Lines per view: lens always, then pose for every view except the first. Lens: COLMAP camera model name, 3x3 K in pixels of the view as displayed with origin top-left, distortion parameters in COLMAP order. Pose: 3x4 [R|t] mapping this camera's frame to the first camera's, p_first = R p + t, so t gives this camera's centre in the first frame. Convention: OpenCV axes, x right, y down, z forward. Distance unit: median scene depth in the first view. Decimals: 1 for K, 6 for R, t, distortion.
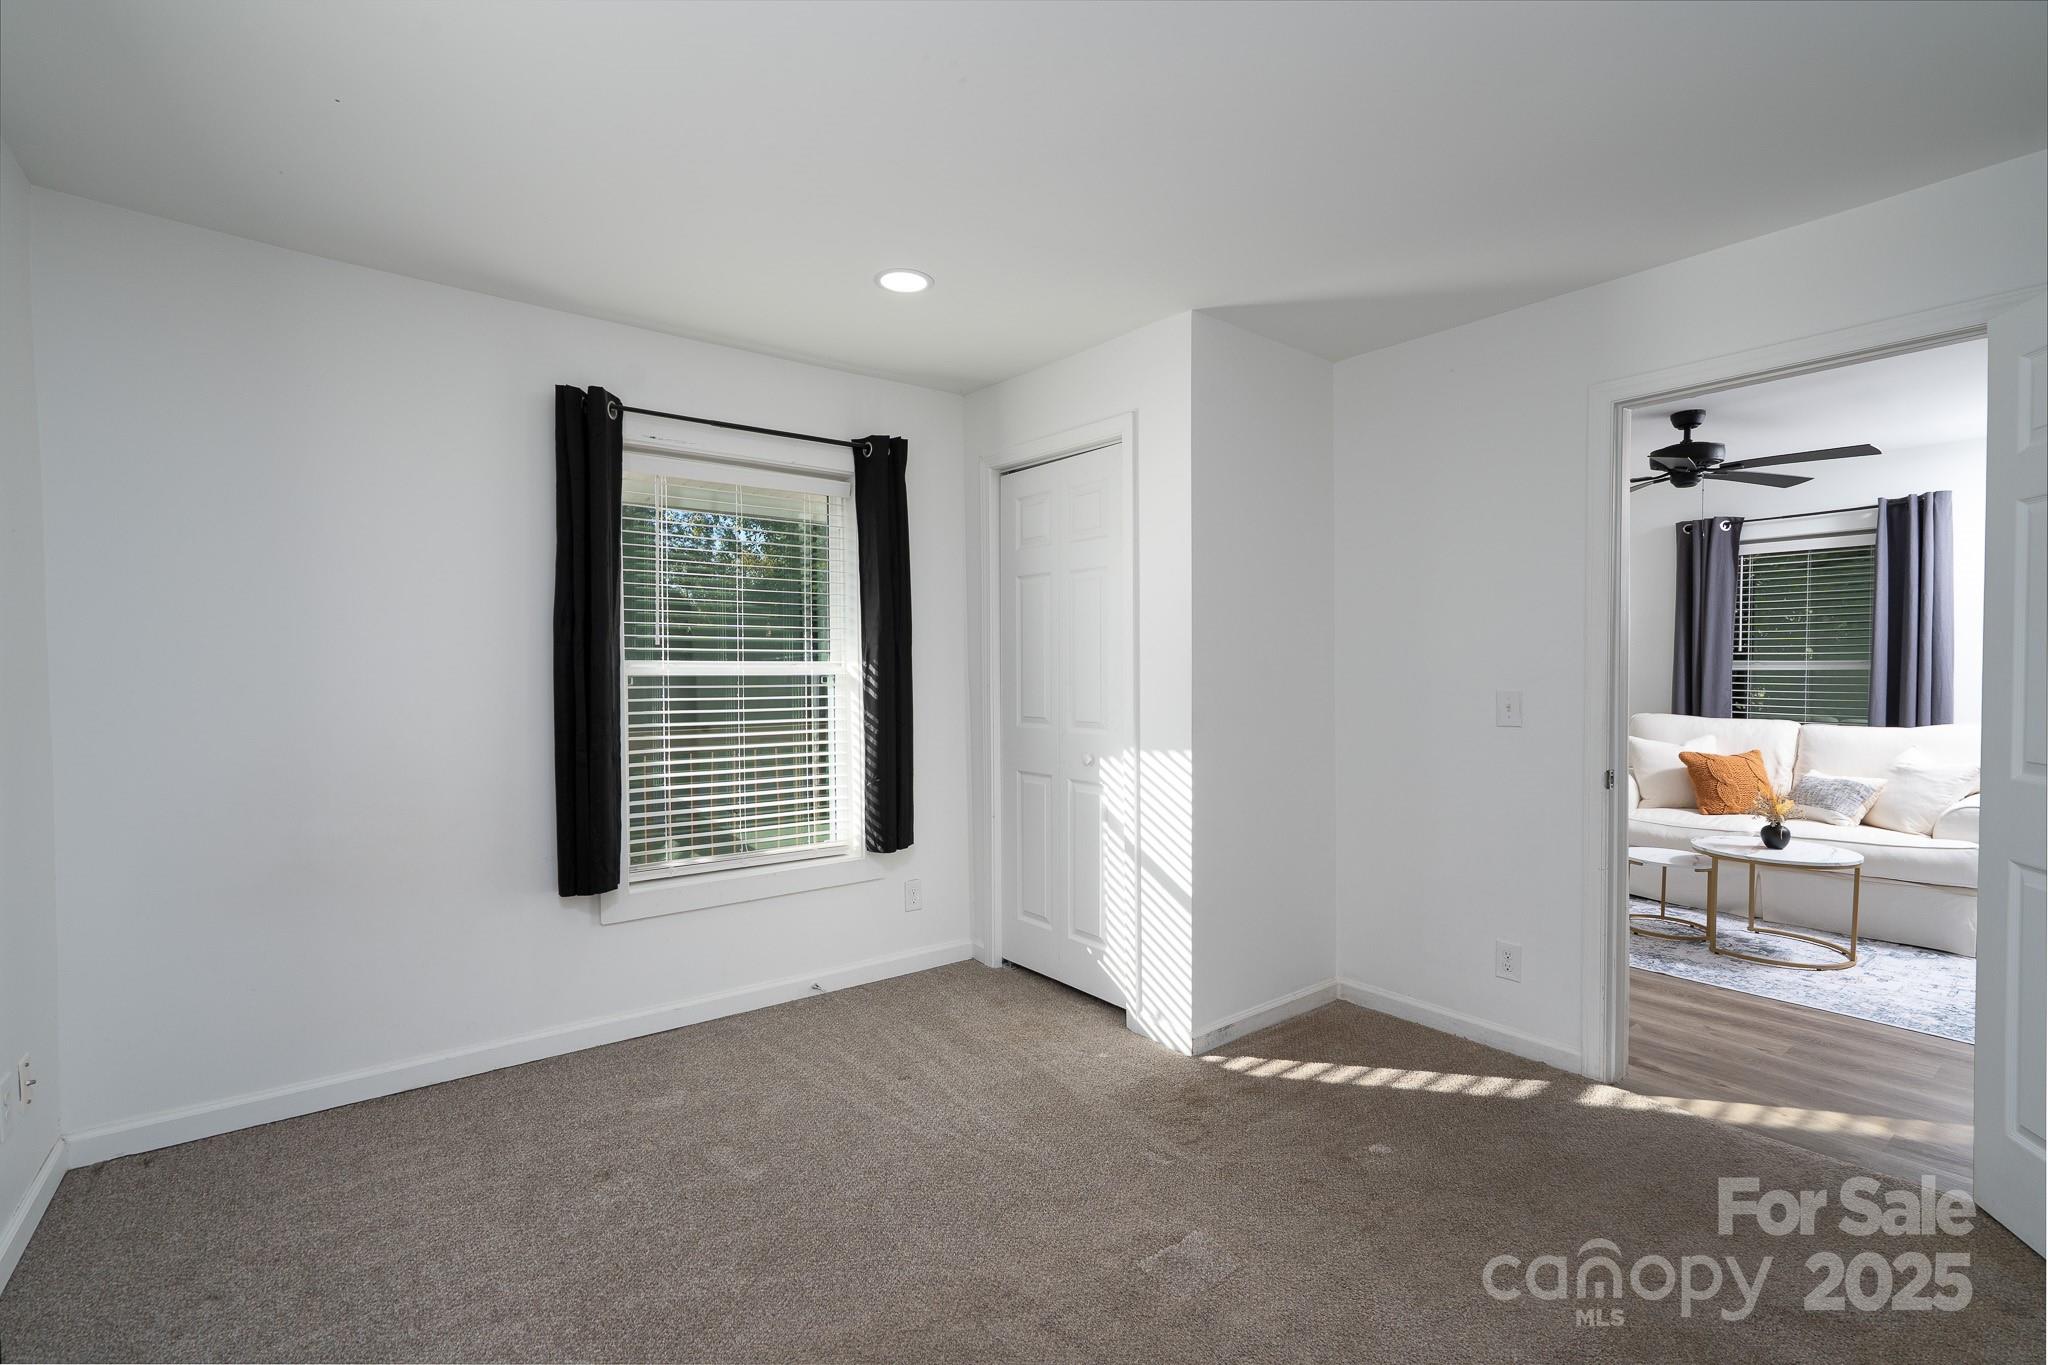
lens RADIAL K [[912.6, 0, 1021.8], [0, 912.6, 695.2], [0, 0, 1]] dist [-0.000797, 0.000229]
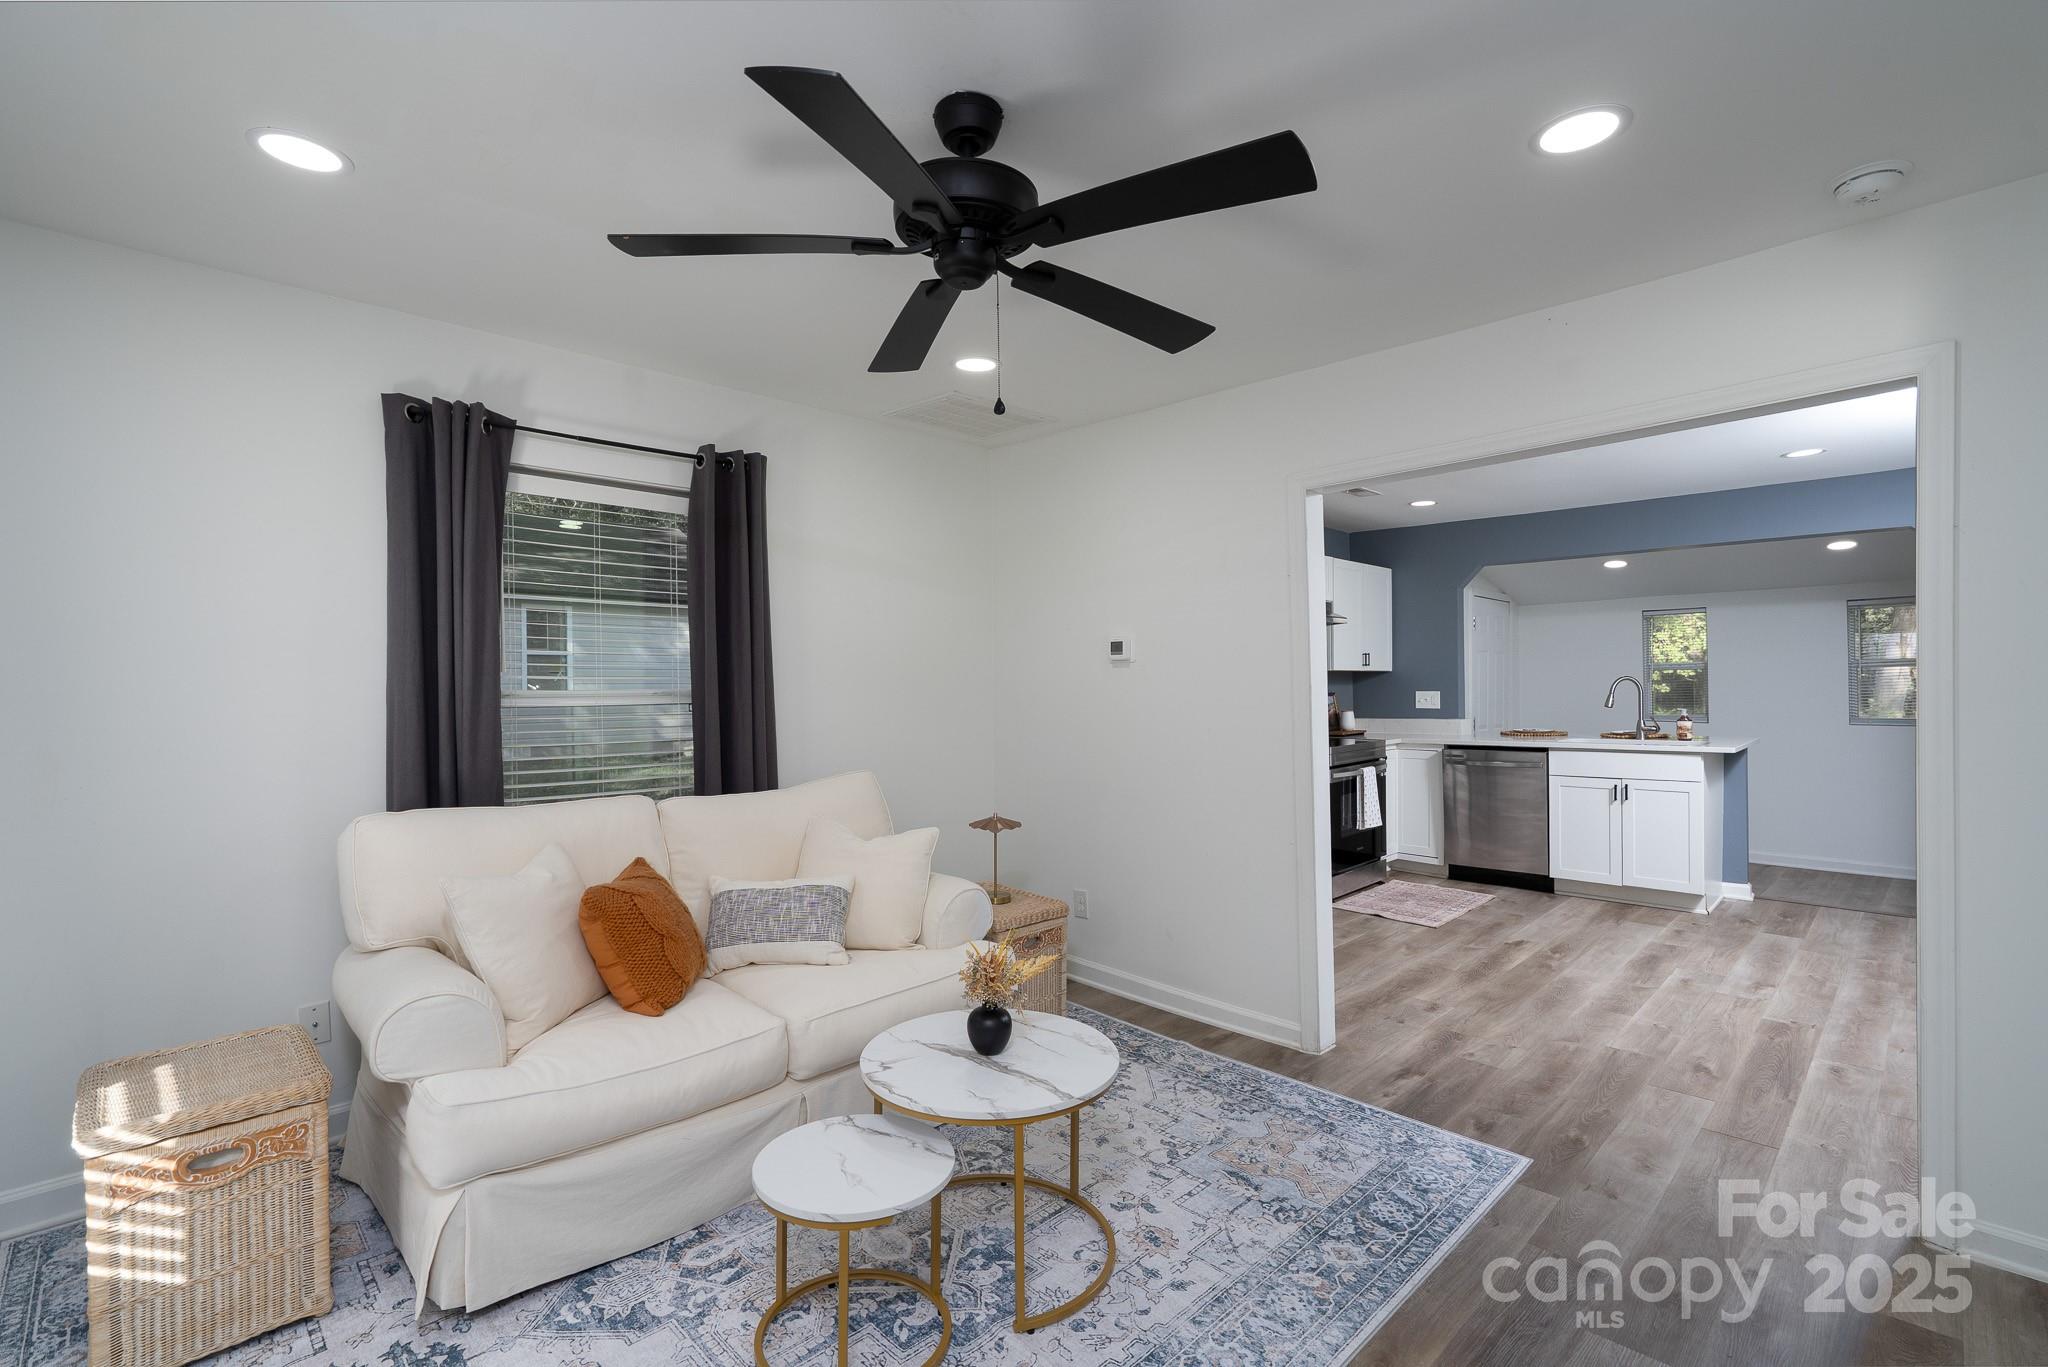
lens RADIAL K [[917.1, 0, 1045.9], [0, 917.1, 689.5], [0, 0, 1]] dist [0.001771, 0.000077]
pose [[-0.127919, 0.004682, 0.991774, 0.293806], [0.037388, 0.999301, 0.000105, -0.035786], [-0.991080, 0.037094, -0.128005, 0.994137]]
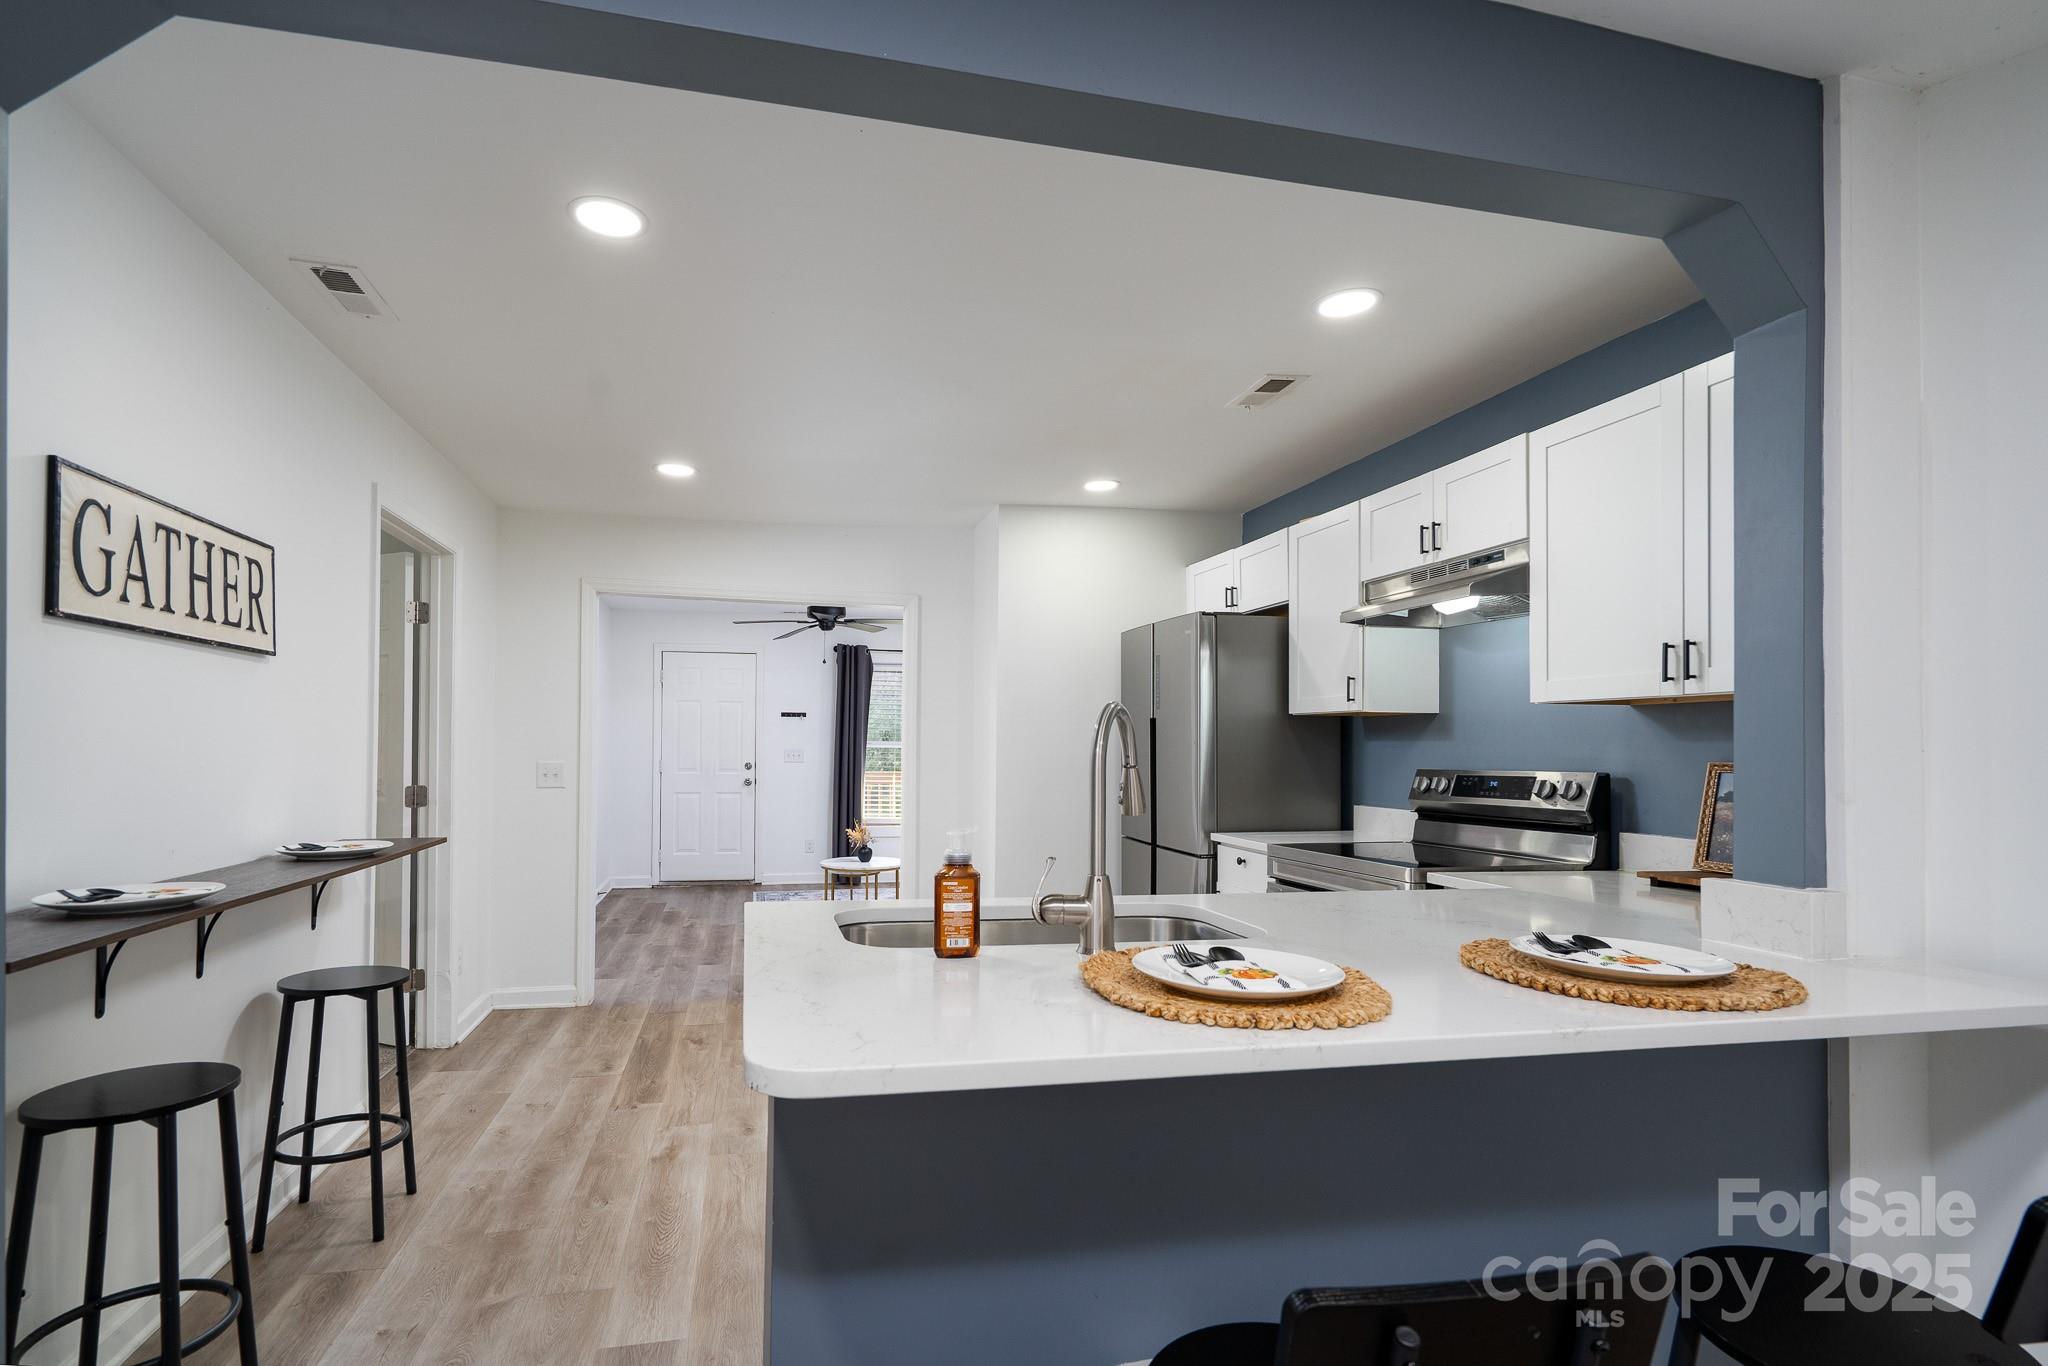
lens RADIAL K [[977.0, 0, 975.7], [0, 977.0, 733.5], [0, 0, 1]] dist [0.001810, 0.000596]
pose [[0.902709, 0.006750, -0.430200, 1.673197], [-0.024209, 0.999090, -0.035124, 0.003022], [0.429571, 0.042121, 0.902050, -0.433779]]
